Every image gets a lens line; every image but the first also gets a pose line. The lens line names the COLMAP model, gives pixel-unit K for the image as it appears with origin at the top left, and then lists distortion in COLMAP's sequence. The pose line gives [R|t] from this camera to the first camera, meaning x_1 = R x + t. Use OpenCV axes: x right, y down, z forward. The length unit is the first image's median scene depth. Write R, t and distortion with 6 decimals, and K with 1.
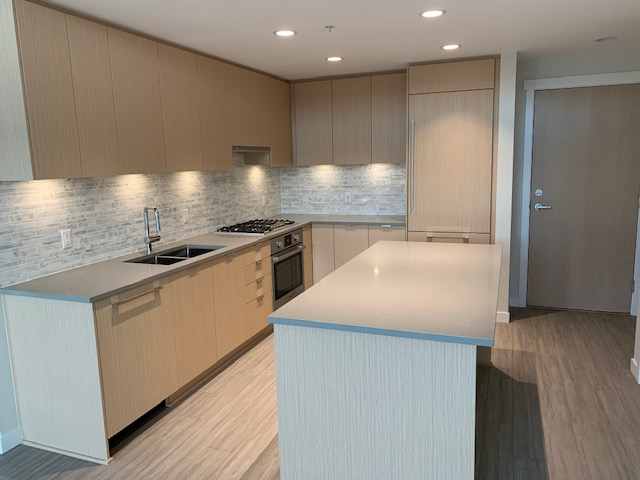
lens RADIAL K [[492.8, 0, 316.0], [0, 492.8, 235.1], [0, 0, 1]] dist [0.026604, -0.024100]
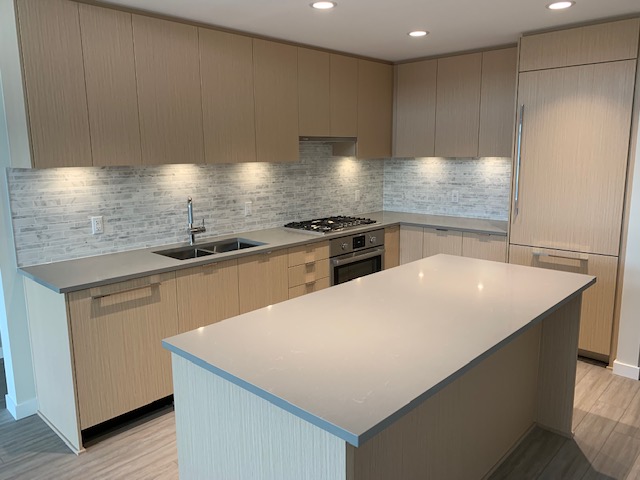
lens RADIAL K [[492.8, 0, 316.0], [0, 492.8, 235.1], [0, 0, 1]] dist [0.026604, -0.024100]
pose [[0.925645, 0.080319, -0.369771, 0.242354], [-0.072442, 0.996753, 0.035163, -0.033260], [0.371394, -0.005762, 0.928457, 0.171479]]
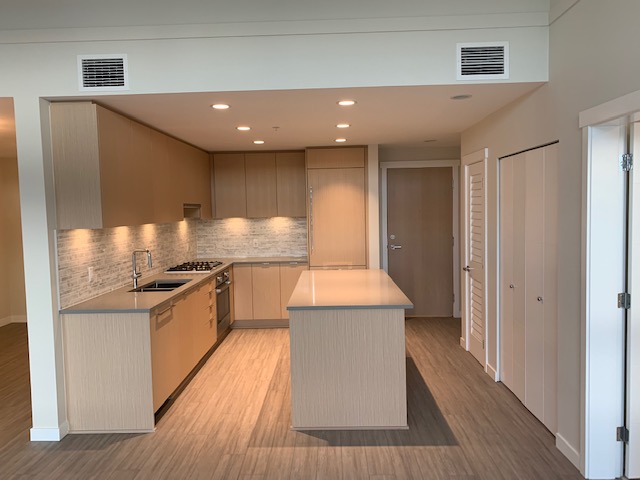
lens RADIAL K [[492.0, 0, 323.3], [0, 492.0, 231.7], [0, 0, 1]] dist [0.025048, -0.031765]
pose [[0.938504, -0.009322, 0.345143, -0.305261], [0.048476, 0.993291, -0.104987, 0.050272], [-0.341849, 0.115262, 0.932660, -0.349821]]
